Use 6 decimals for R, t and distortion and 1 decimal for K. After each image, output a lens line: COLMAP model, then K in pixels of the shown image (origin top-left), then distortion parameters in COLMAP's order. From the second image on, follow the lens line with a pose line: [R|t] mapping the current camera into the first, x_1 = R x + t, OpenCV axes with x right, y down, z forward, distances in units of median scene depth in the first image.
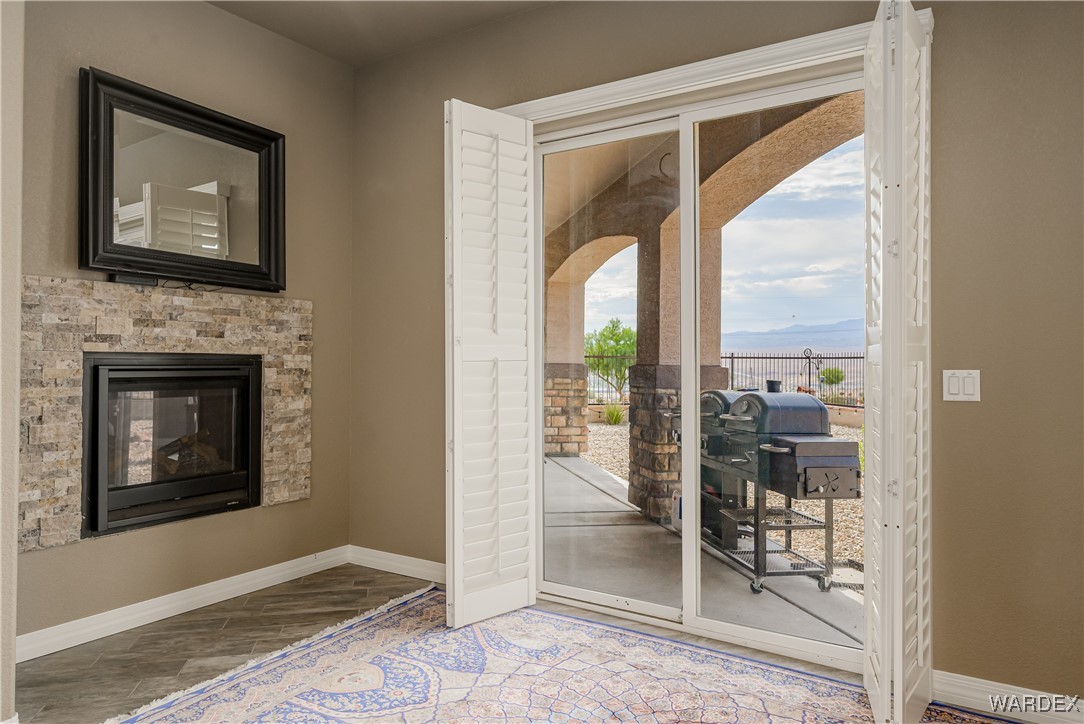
lens RADIAL K [[658.8, 0, 542.2], [0, 658.8, 365.4], [0, 0, 1]] dist [0.000390, 0.000028]
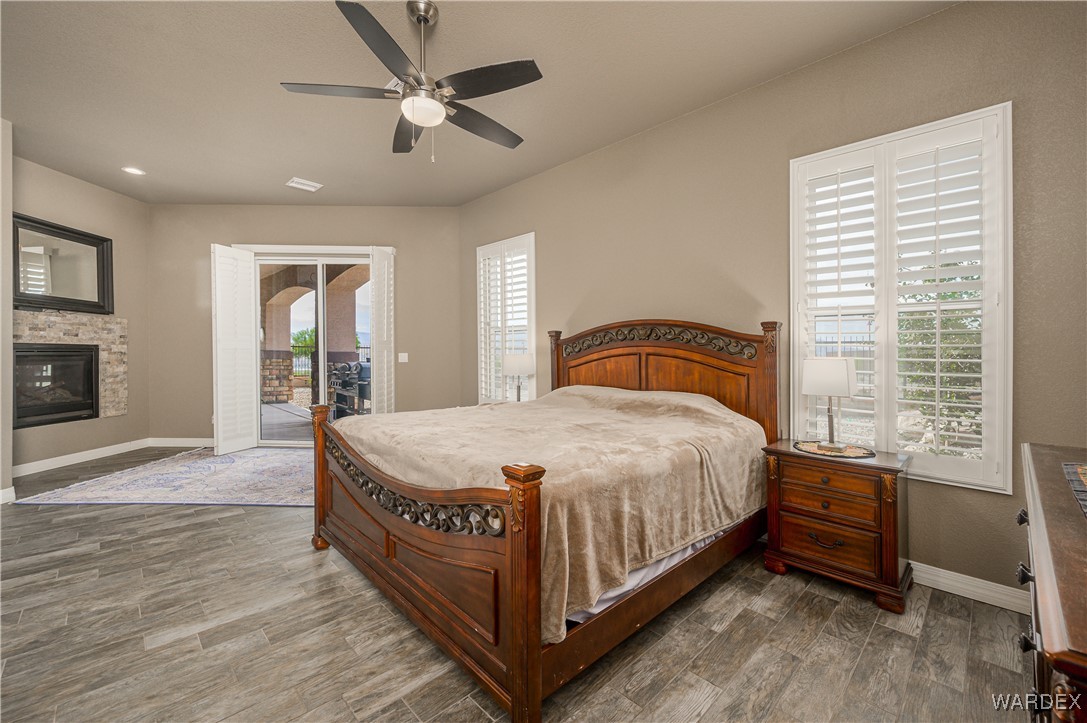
lens RADIAL K [[438.1, 0, 535.4], [0, 438.1, 364.1], [0, 0, 1]] dist [0.000892, -0.000607]
pose [[0.853802, -0.007983, 0.520537, 0.026853], [-0.004511, 0.999731, 0.022730, 0.006727], [-0.520578, -0.021755, 0.853537, -0.879514]]
